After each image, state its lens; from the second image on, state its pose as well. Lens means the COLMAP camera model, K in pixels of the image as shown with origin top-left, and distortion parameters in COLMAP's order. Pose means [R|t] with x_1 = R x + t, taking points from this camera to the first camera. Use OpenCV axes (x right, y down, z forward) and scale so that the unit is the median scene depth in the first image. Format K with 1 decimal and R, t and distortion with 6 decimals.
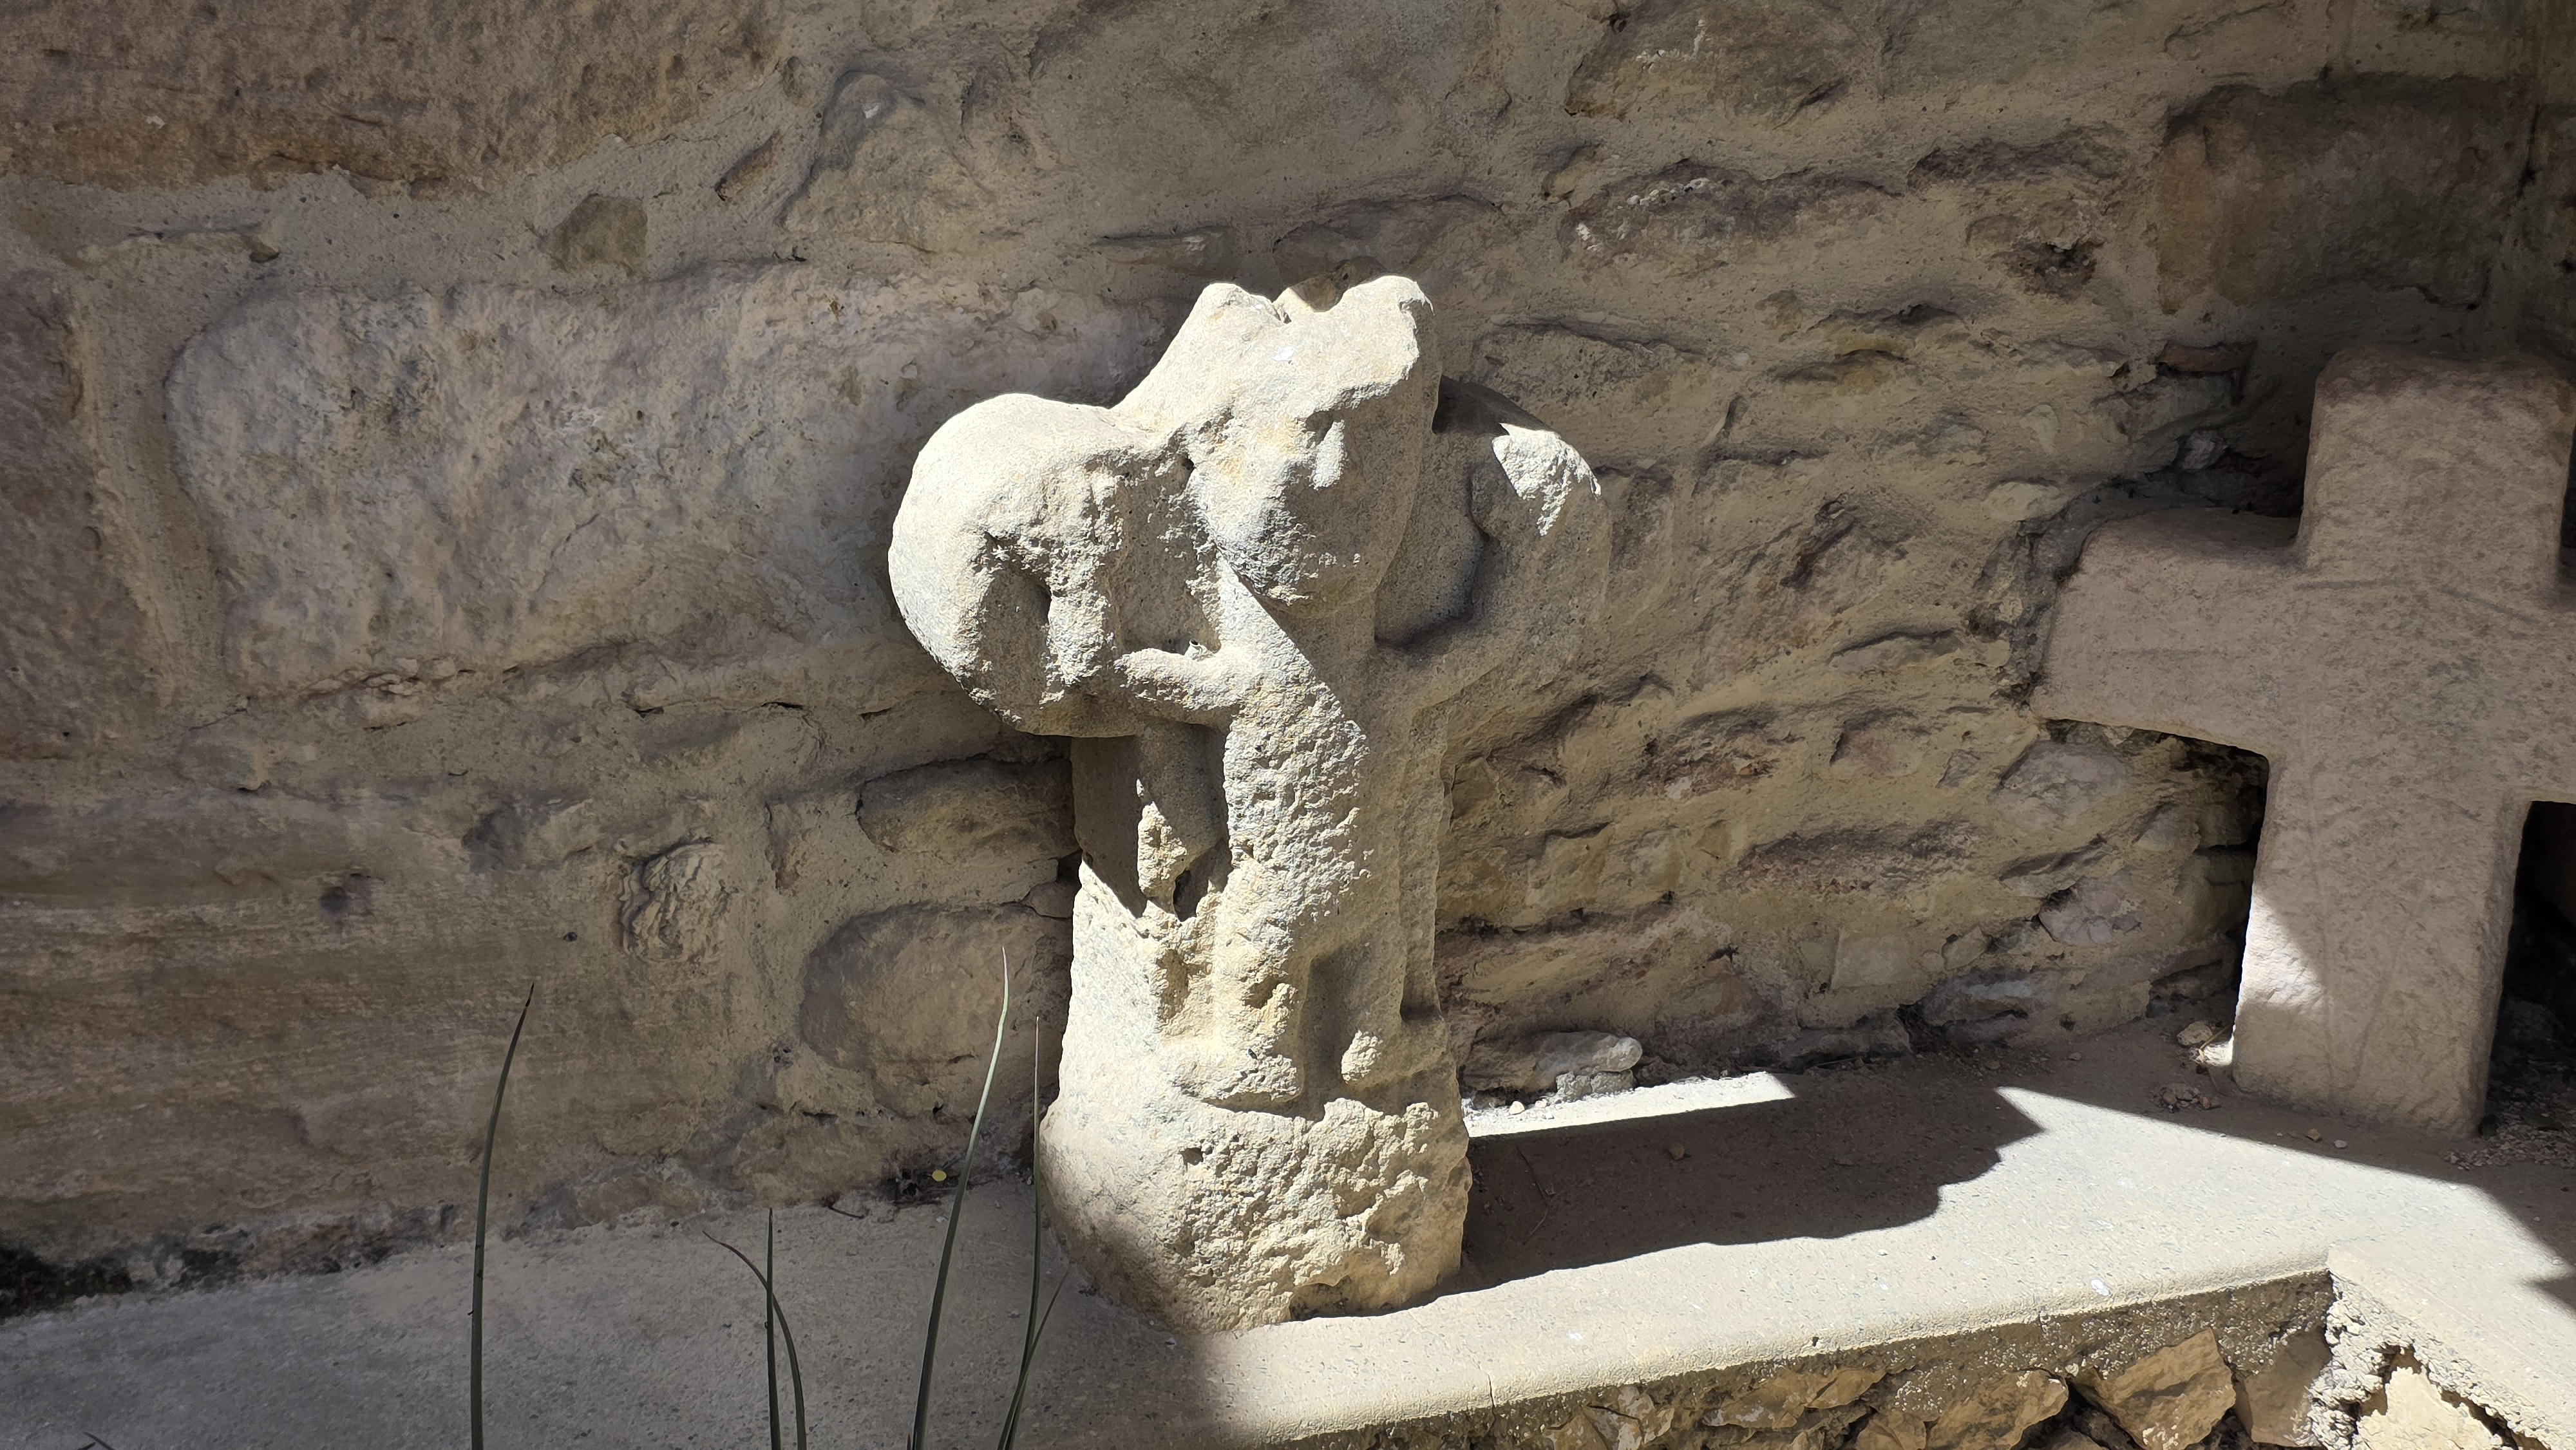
lens RADIAL K [[3520.7, 0, 1288.0], [0, 3520.7, 725.0], [0, 0, 1]] dist [0.252288, -1.032748]
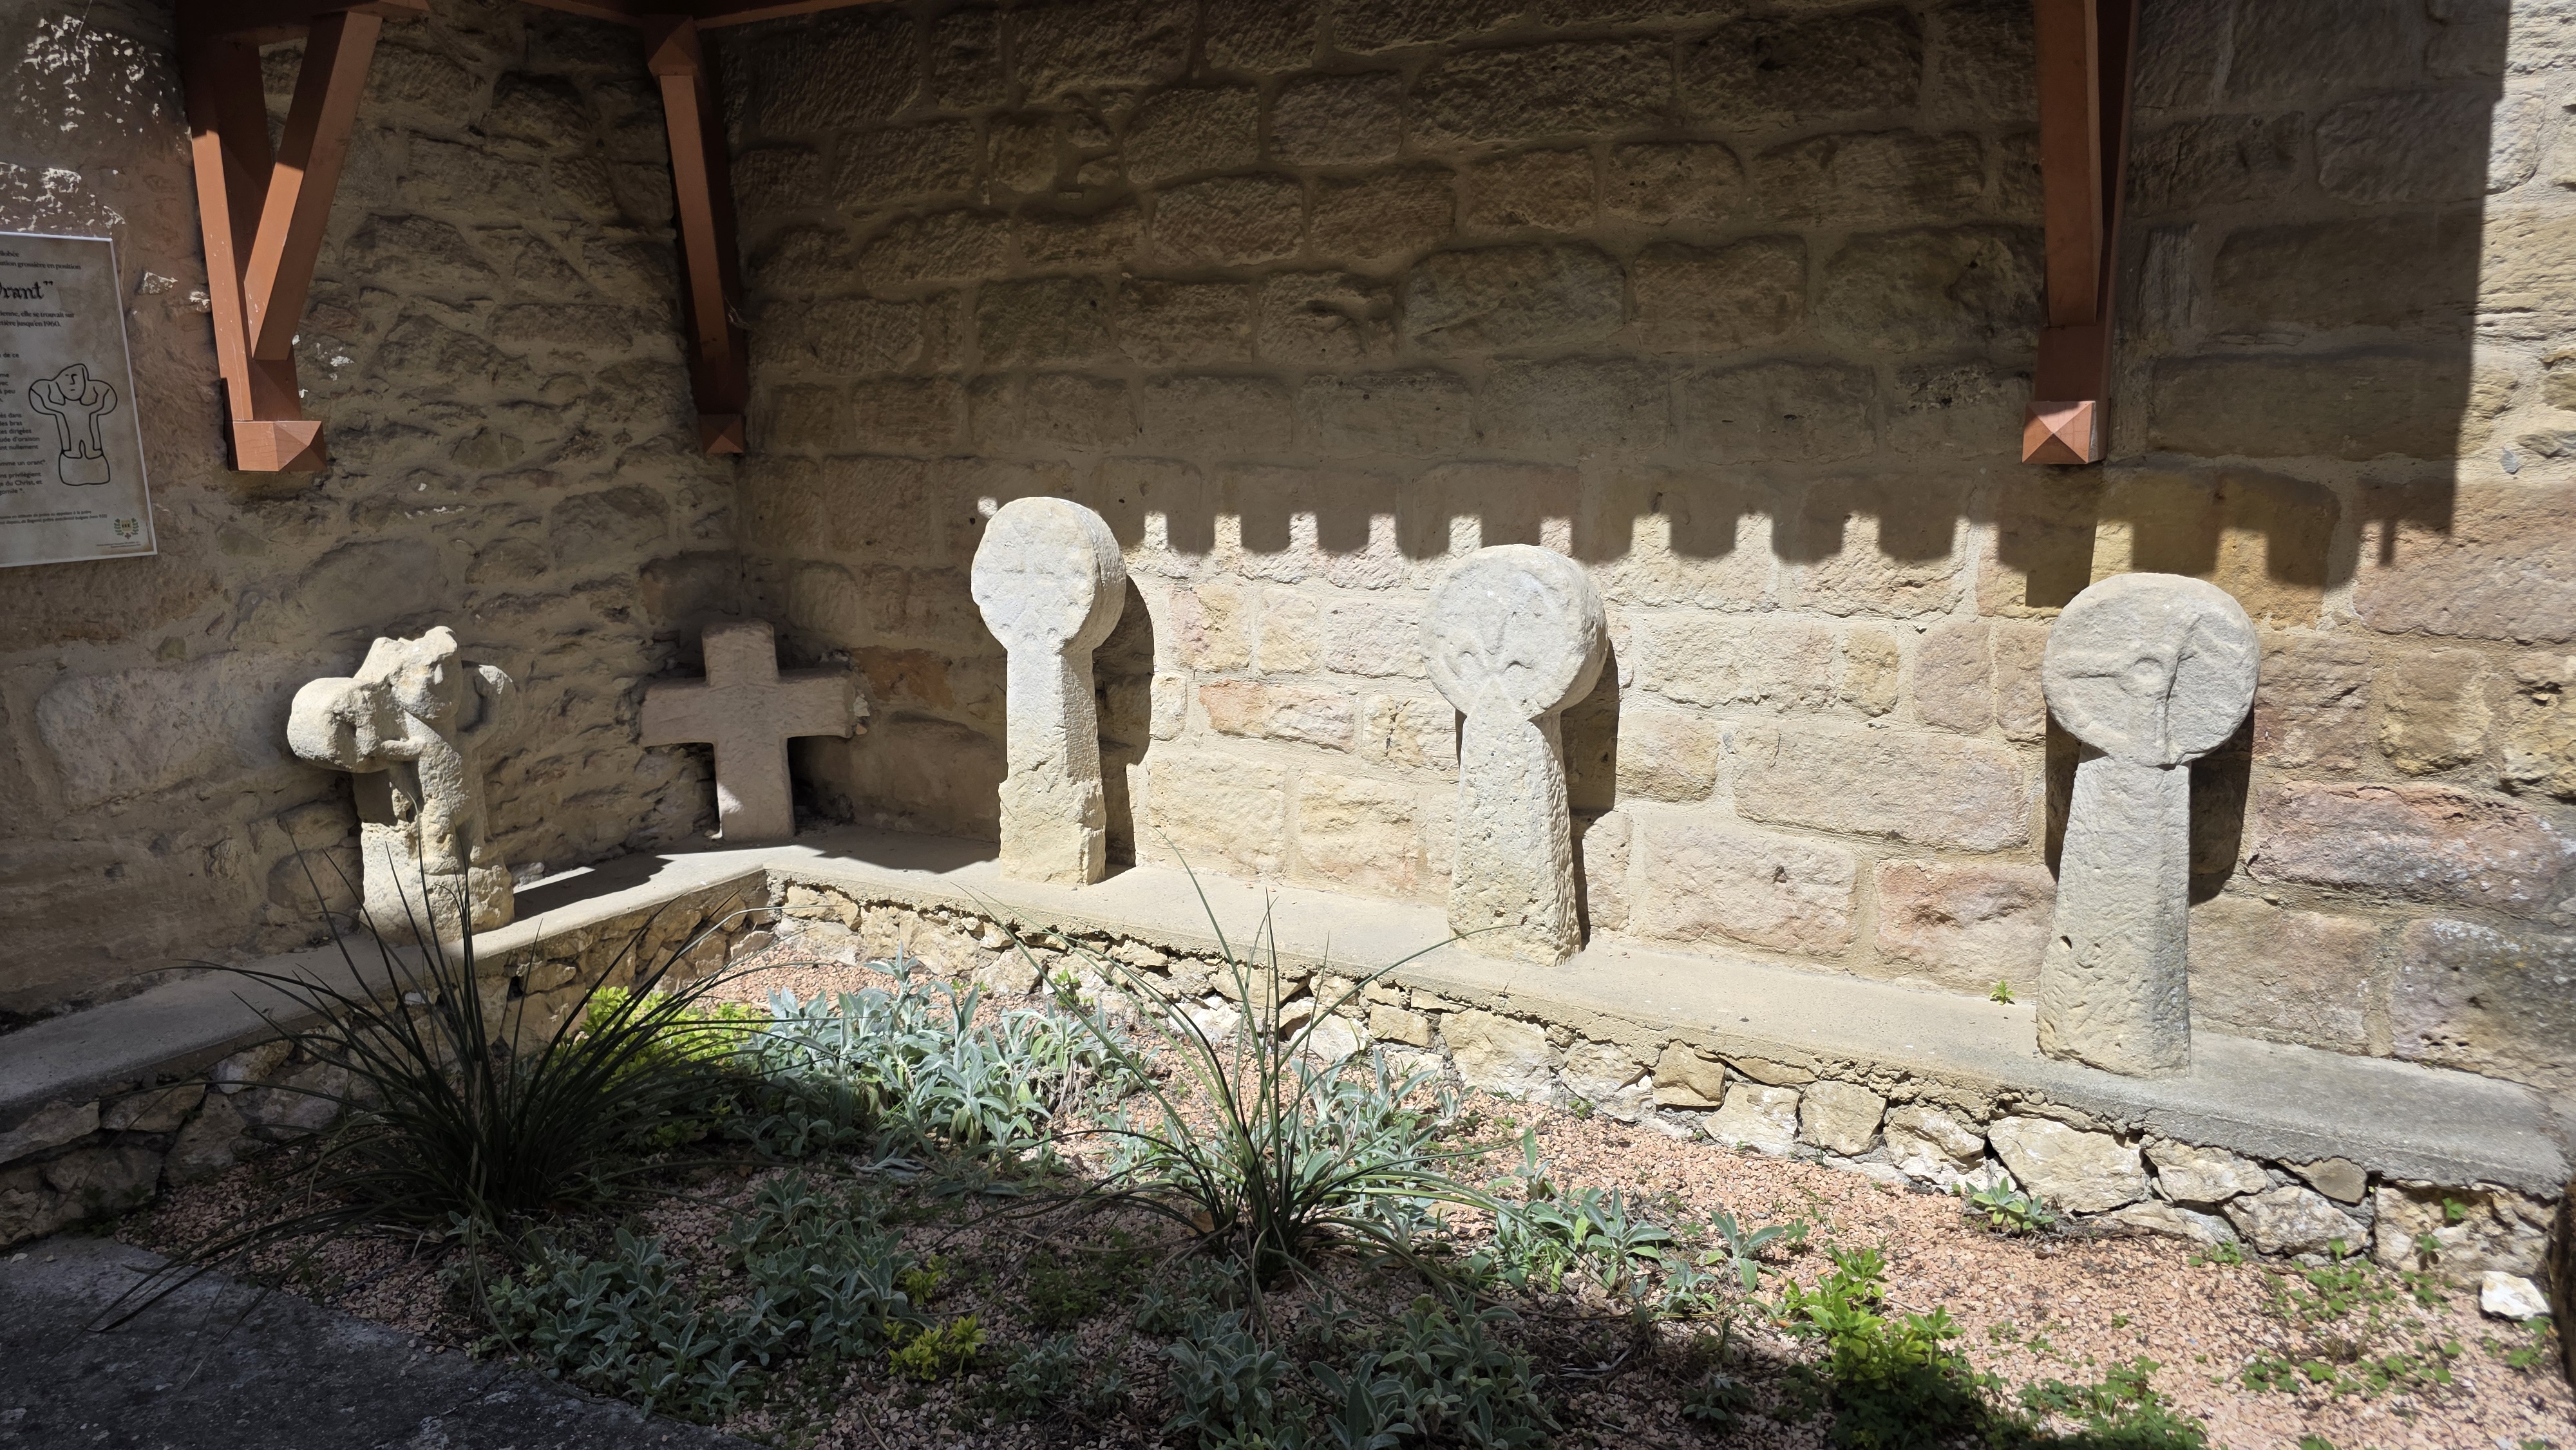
lens RADIAL K [[1769.2, 0, 1288.0], [0, 1769.2, 725.0], [0, 0, 1]] dist [0.072053, -0.054957]
pose [[0.789091, -0.176802, 0.588282, -0.354579], [0.250457, 0.967067, -0.045308, 0.248128], [-0.560898, 0.183092, 0.807385, -0.850599]]
